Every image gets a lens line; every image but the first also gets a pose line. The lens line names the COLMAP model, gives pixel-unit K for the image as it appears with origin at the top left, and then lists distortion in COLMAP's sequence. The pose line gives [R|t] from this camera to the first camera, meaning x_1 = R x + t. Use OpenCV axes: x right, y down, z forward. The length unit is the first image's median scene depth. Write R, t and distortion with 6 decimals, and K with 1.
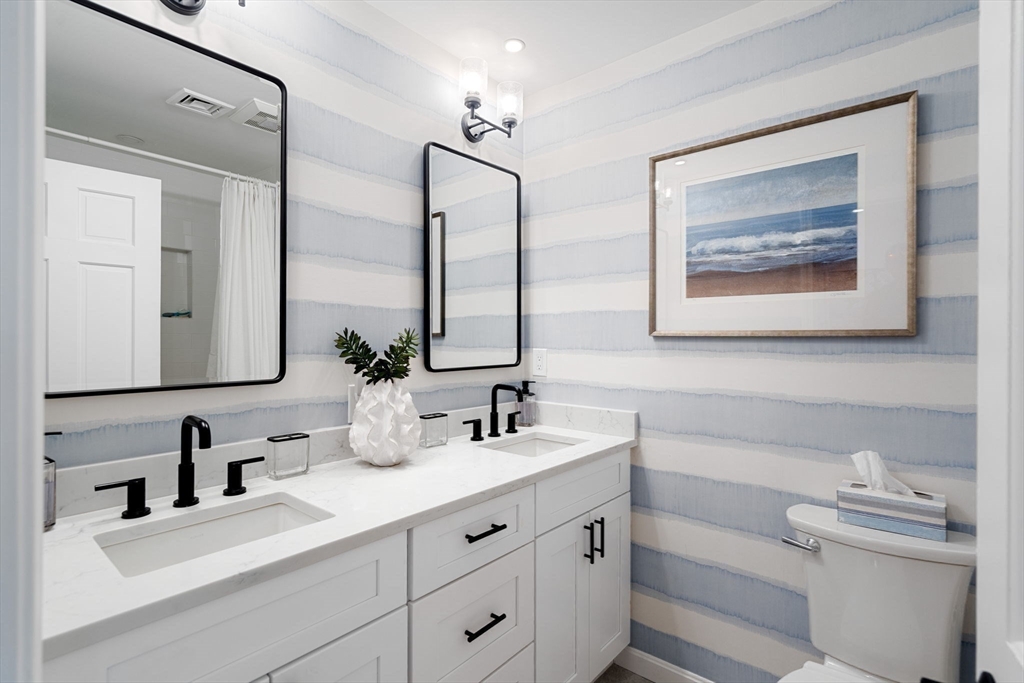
lens RADIAL K [[485.6, 0, 515.9], [0, 485.6, 338.9], [0, 0, 1]] dist [-0.002000, 0.001854]
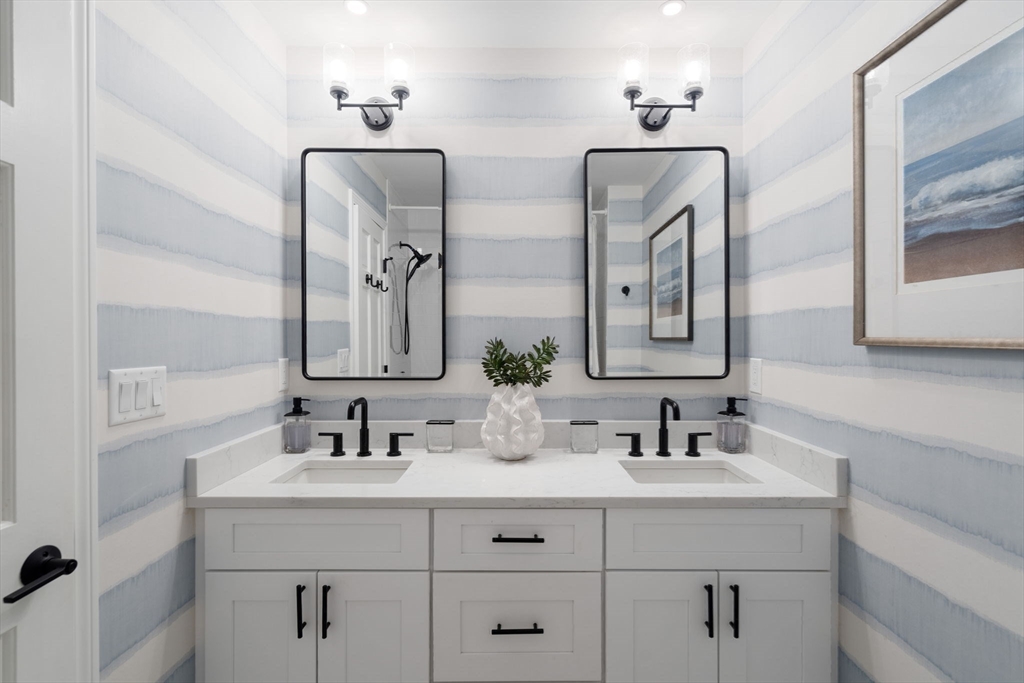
lens RADIAL K [[485.6, 0, 517.3], [0, 485.6, 341.5], [0, 0, 1]] dist [-0.002000, 0.001854]
pose [[0.646563, 0.003308, -0.762853, 0.501113], [0.002556, 0.999976, 0.006502, -0.016932], [0.762856, -0.006154, 0.646539, 0.237391]]
